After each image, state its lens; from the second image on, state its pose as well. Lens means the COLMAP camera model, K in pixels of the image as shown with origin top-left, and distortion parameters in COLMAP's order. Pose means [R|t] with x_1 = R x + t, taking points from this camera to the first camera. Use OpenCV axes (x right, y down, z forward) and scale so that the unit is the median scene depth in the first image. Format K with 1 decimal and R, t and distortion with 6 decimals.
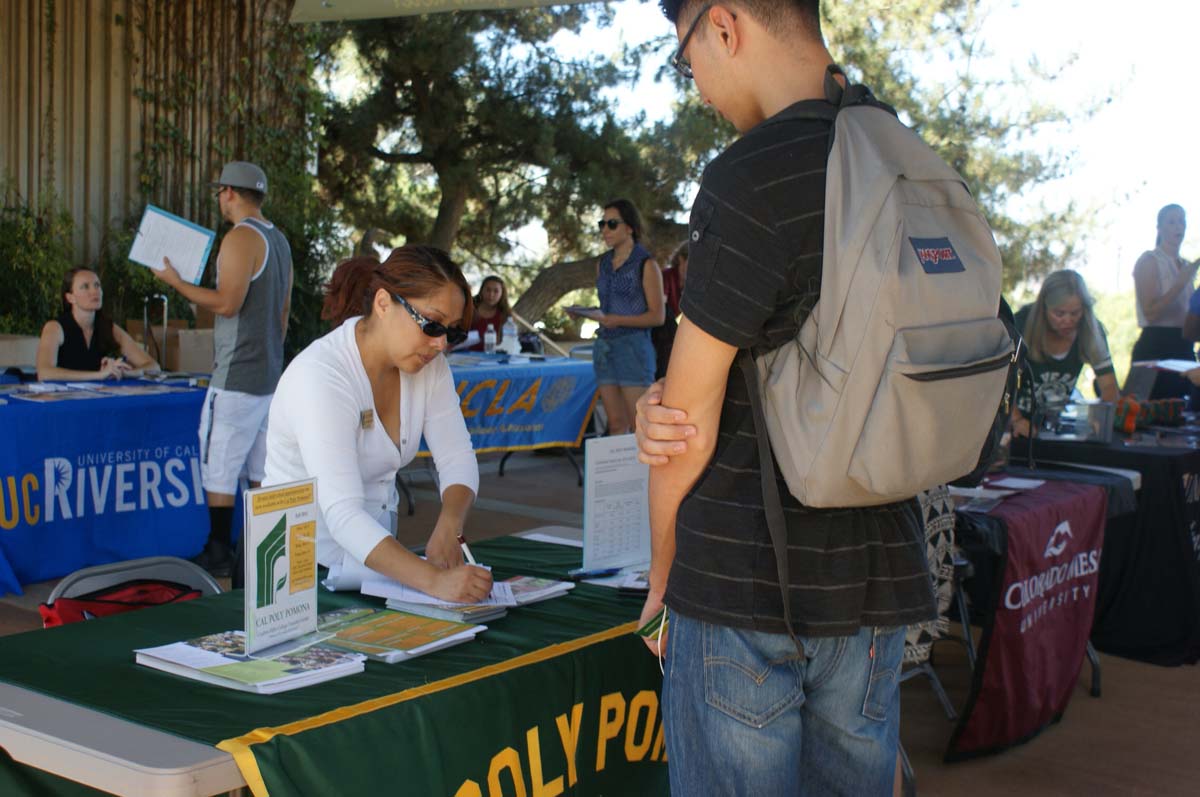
lens RADIAL K [[1596.1, 0, 600.0], [0, 1596.1, 398.5], [0, 0, 1]] dist [-0.079366, 0.109555]
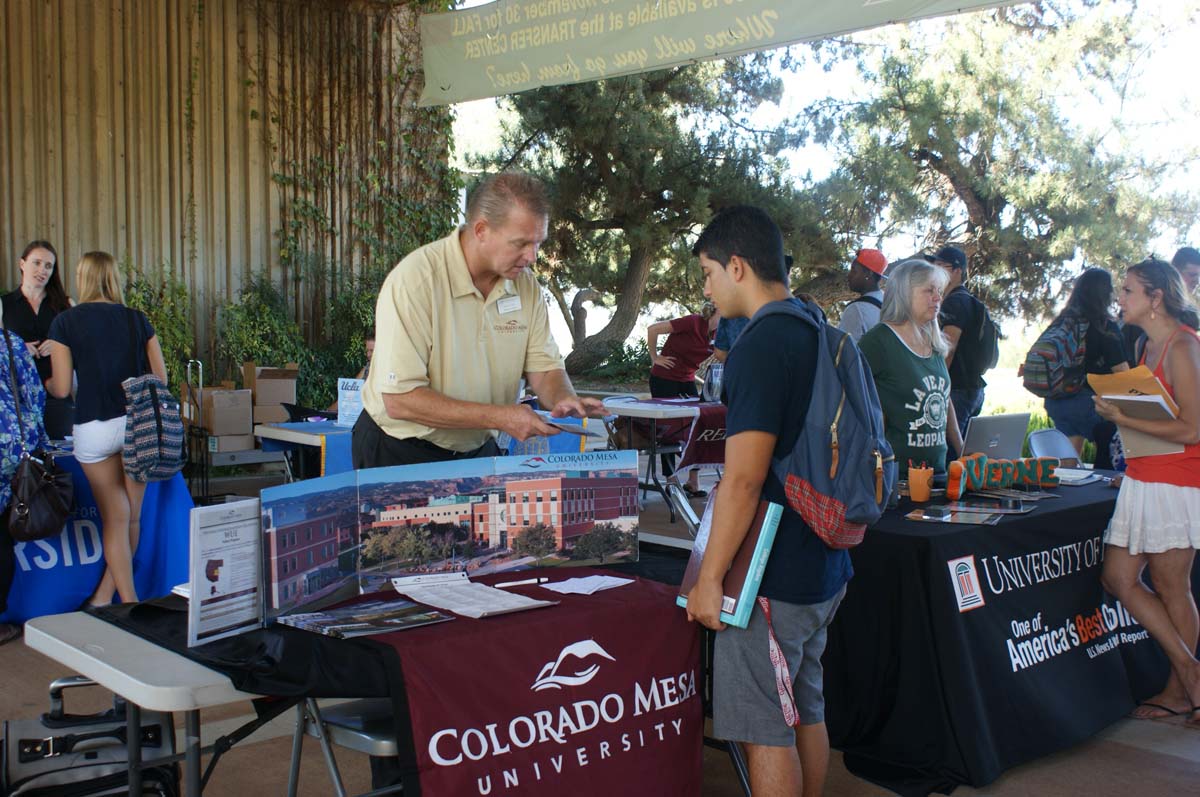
lens RADIAL K [[1361.5, 0, 600.0], [0, 1361.5, 398.5], [0, 0, 1]] dist [-0.097520, 0.032354]
pose [[0.971357, -0.019924, -0.236790, 0.152061], [0.014289, 0.999573, -0.025489, -0.008048], [0.237197, 0.021375, 0.971226, 0.121068]]
